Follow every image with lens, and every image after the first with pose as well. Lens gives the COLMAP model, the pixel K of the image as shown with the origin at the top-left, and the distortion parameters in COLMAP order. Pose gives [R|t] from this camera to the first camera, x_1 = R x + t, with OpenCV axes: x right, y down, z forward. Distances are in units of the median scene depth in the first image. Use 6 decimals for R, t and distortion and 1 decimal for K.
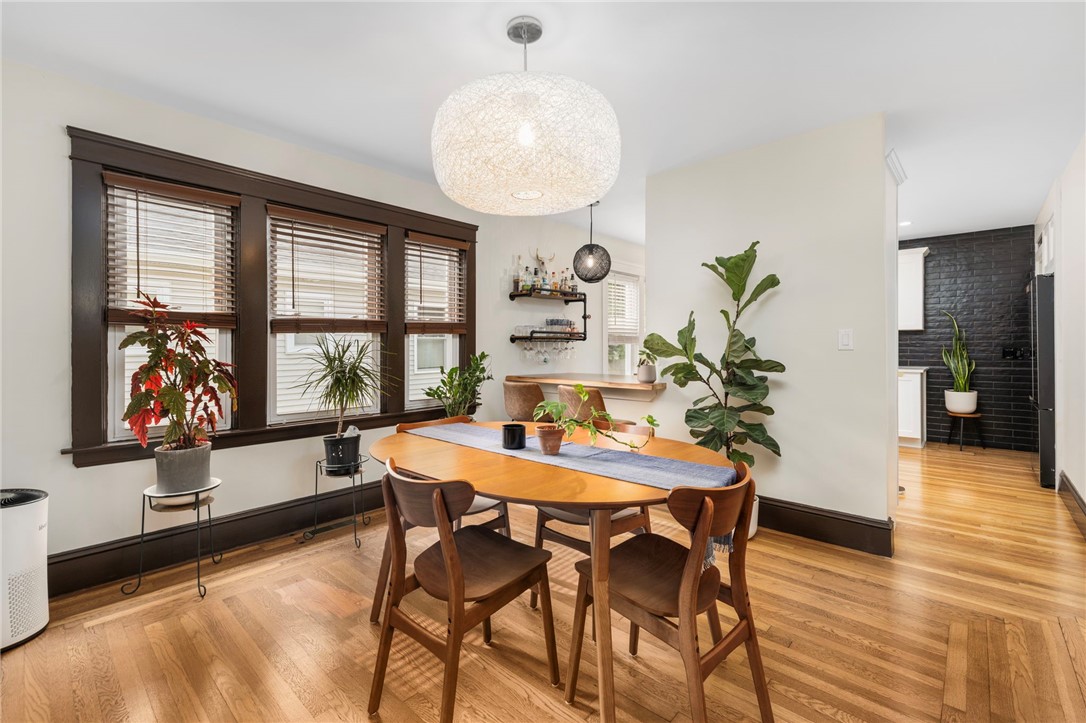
lens RADIAL K [[474.7, 0, 538.7], [0, 474.7, 347.6], [0, 0, 1]] dist [-0.002053, 0.000454]
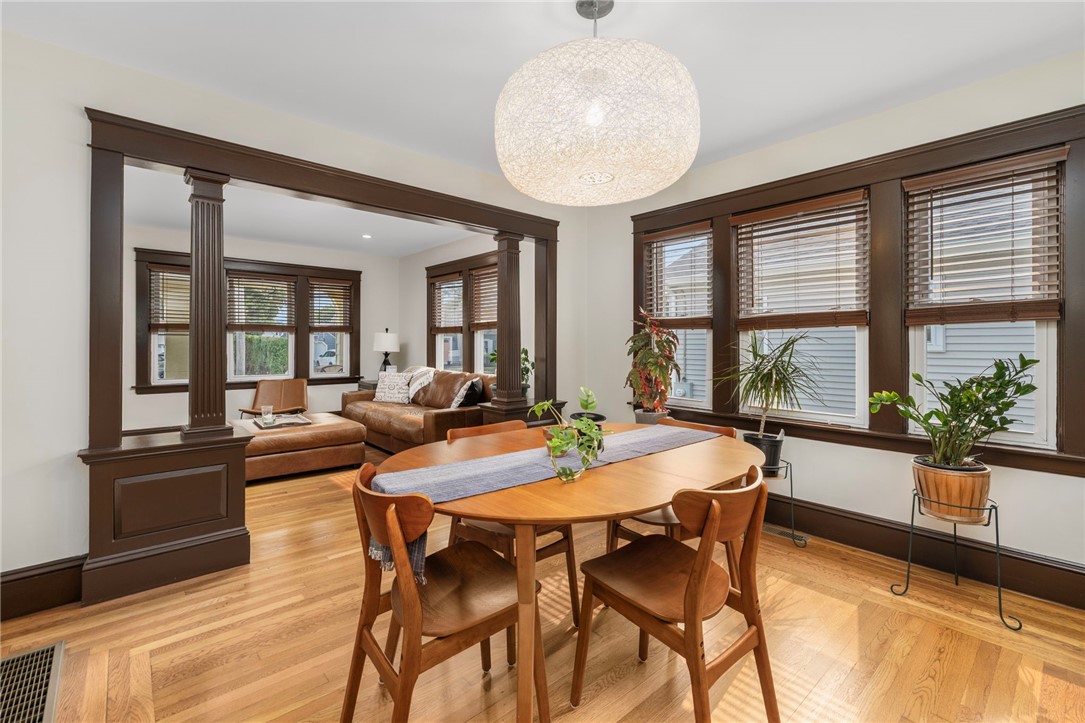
lens RADIAL K [[474.2, 0, 543.8], [0, 474.2, 347.4], [0, 0, 1]] dist [-0.002053, 0.000454]
pose [[-0.116053, 0.009298, -0.993199, 0.430654], [-0.003400, 0.999947, 0.009758, -0.000476], [0.993237, 0.004510, -0.116015, 0.492708]]
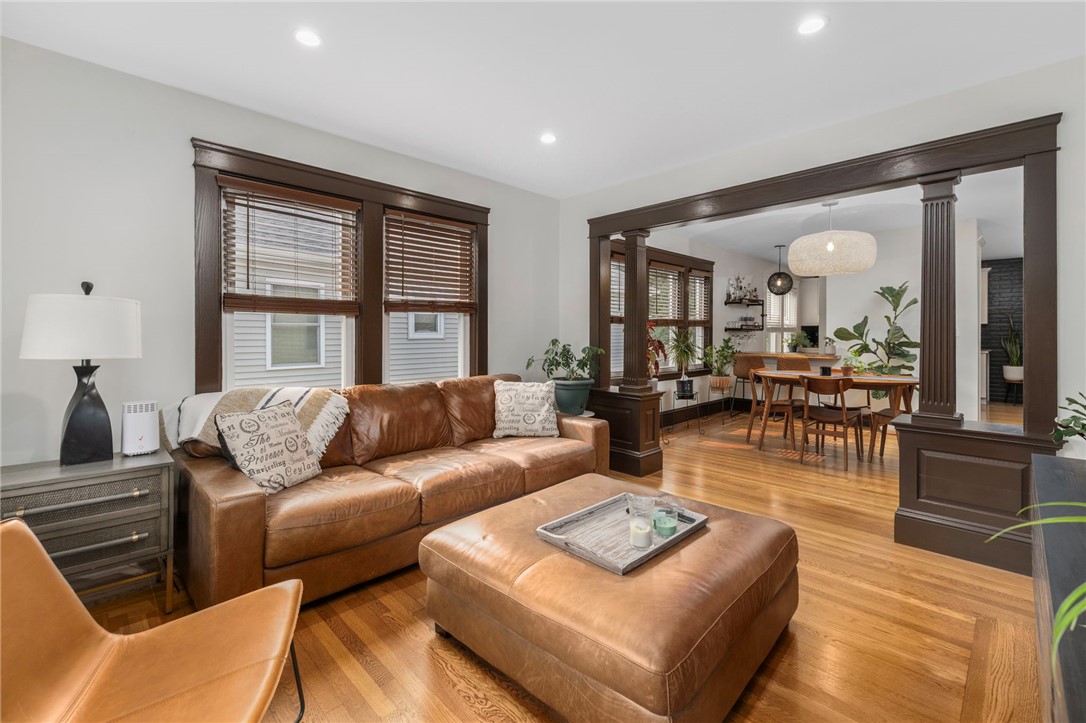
lens RADIAL K [[474.7, 0, 543.7], [0, 474.7, 339.0], [0, 0, 1]] dist [-0.002053, 0.000454]
pose [[0.998661, 0.006299, -0.051345, -0.641889], [-0.005787, 0.999932, 0.010128, 0.001806], [0.051405, -0.009817, 0.998630, -0.706764]]
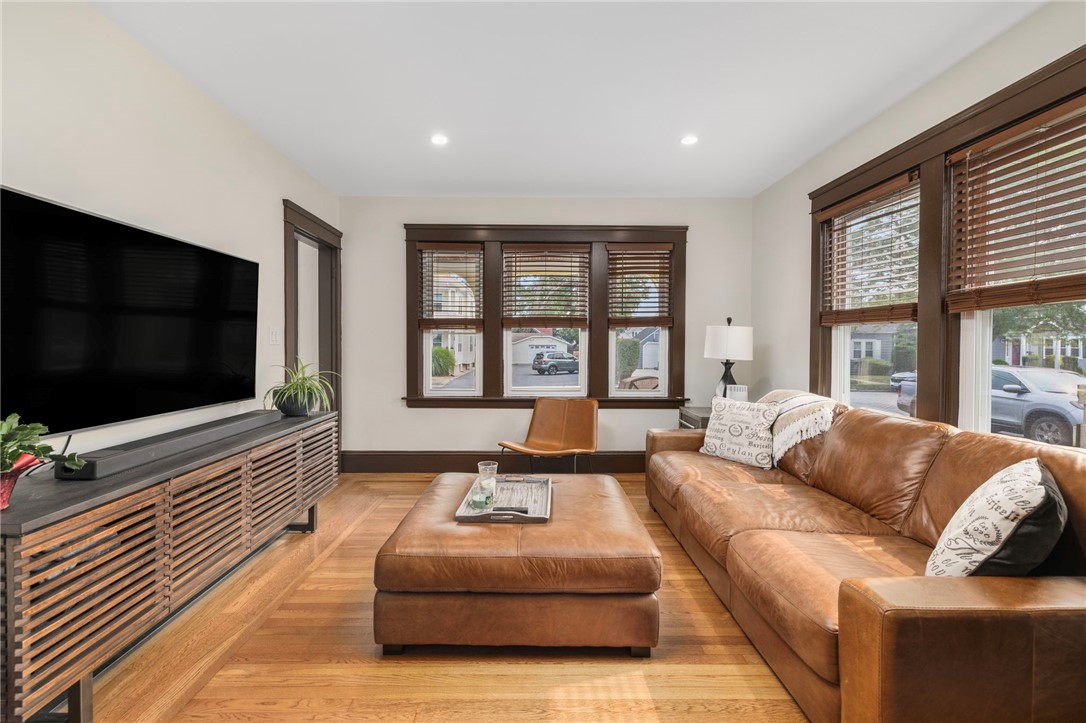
lens RADIAL K [[474.7, 0, 544.3], [0, 474.7, 356.4], [0, 0, 1]] dist [-0.002053, 0.000454]
pose [[-0.727399, 0.024066, -0.685792, -0.244722], [0.003441, 0.999500, 0.031424, -0.004260], [0.686206, 0.020498, -0.727119, 0.186581]]
